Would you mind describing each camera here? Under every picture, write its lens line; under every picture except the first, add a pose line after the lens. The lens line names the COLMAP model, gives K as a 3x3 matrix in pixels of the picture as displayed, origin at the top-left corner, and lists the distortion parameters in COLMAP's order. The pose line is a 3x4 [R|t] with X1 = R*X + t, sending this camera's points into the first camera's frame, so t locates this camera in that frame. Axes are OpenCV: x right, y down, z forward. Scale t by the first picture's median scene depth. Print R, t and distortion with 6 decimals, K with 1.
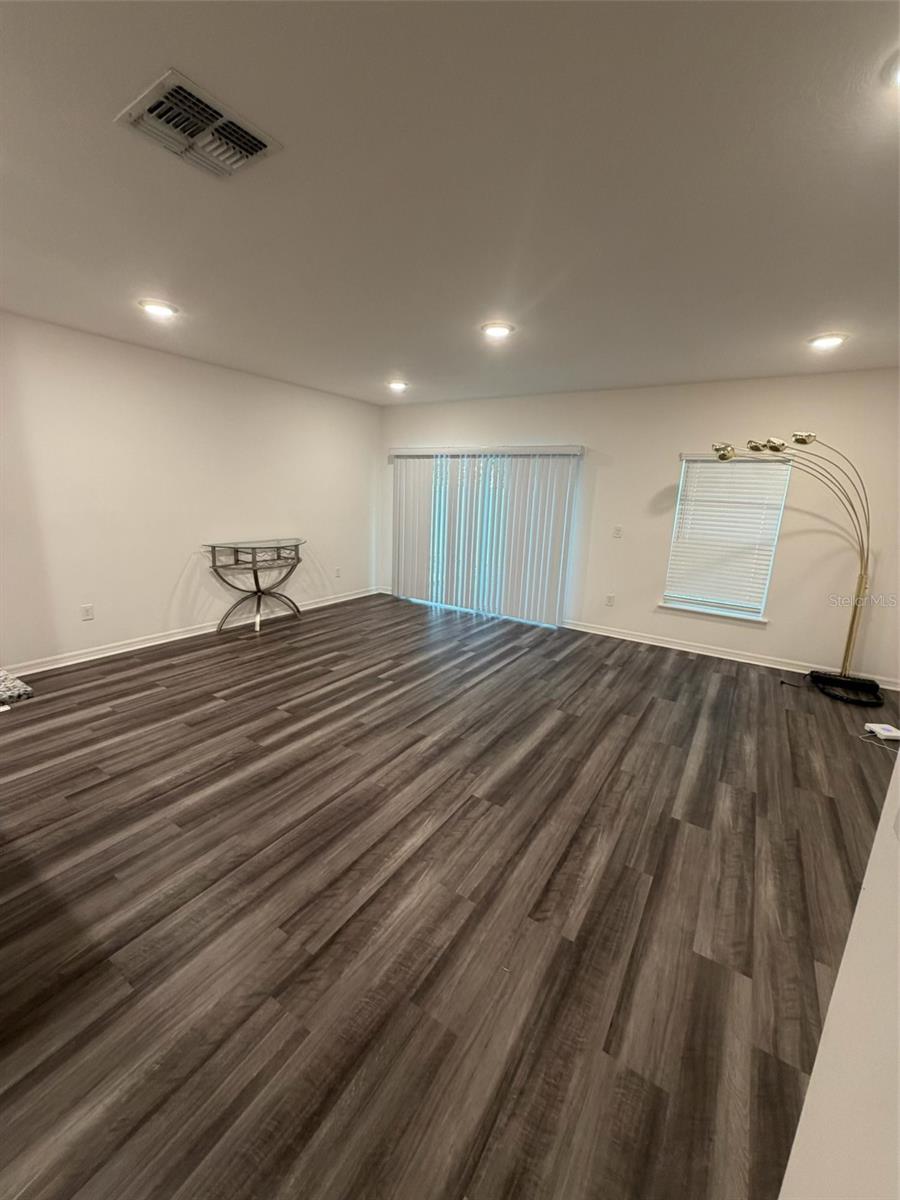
lens RADIAL K [[474.3, 0, 447.4], [0, 474.3, 597.5], [0, 0, 1]] dist [0.003368, 0.000389]
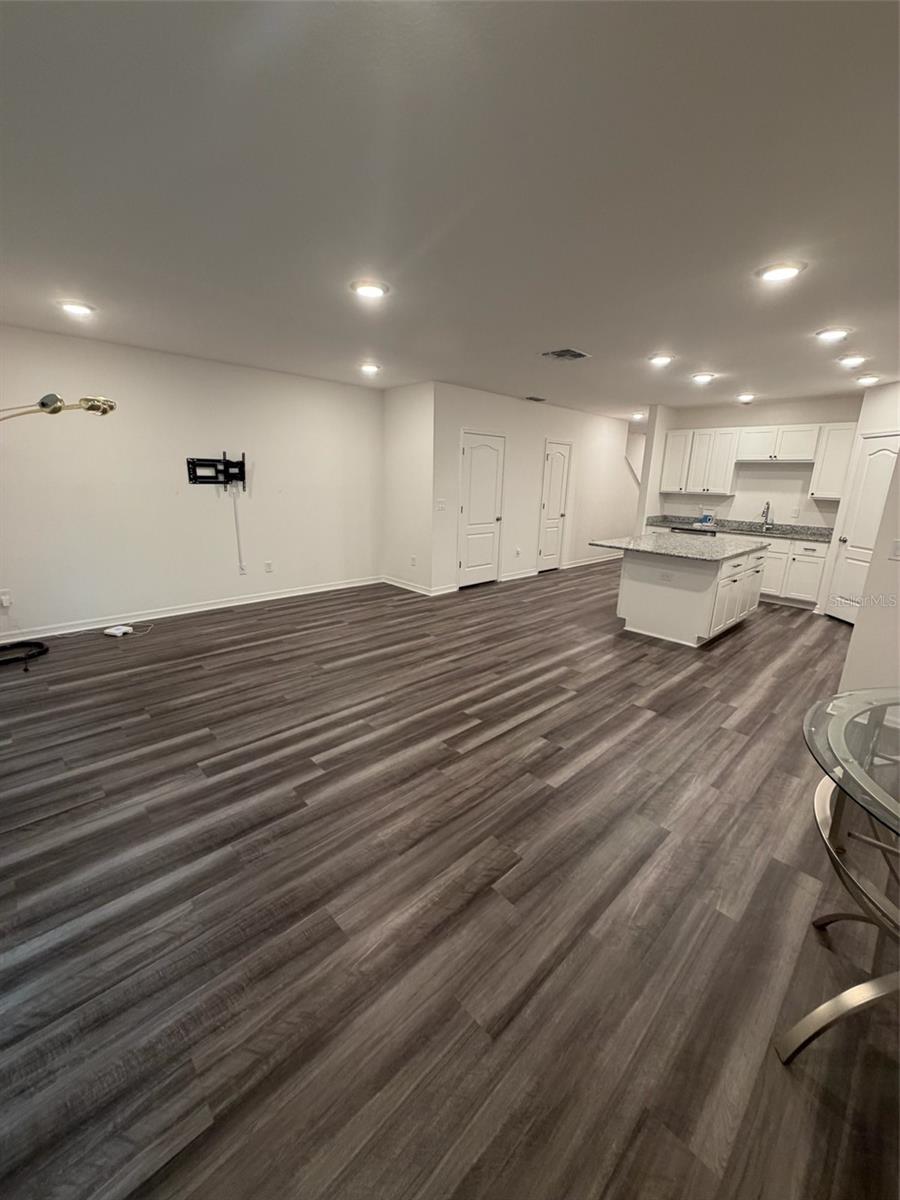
lens RADIAL K [[474.3, 0, 446.7], [0, 474.3, 595.0], [0, 0, 1]] dist [0.003368, 0.000389]
pose [[-0.969722, -0.123283, 0.210809, -0.262413], [-0.013743, 0.889405, 0.456914, -0.430195], [-0.243824, 0.440183, -0.864170, 1.821732]]
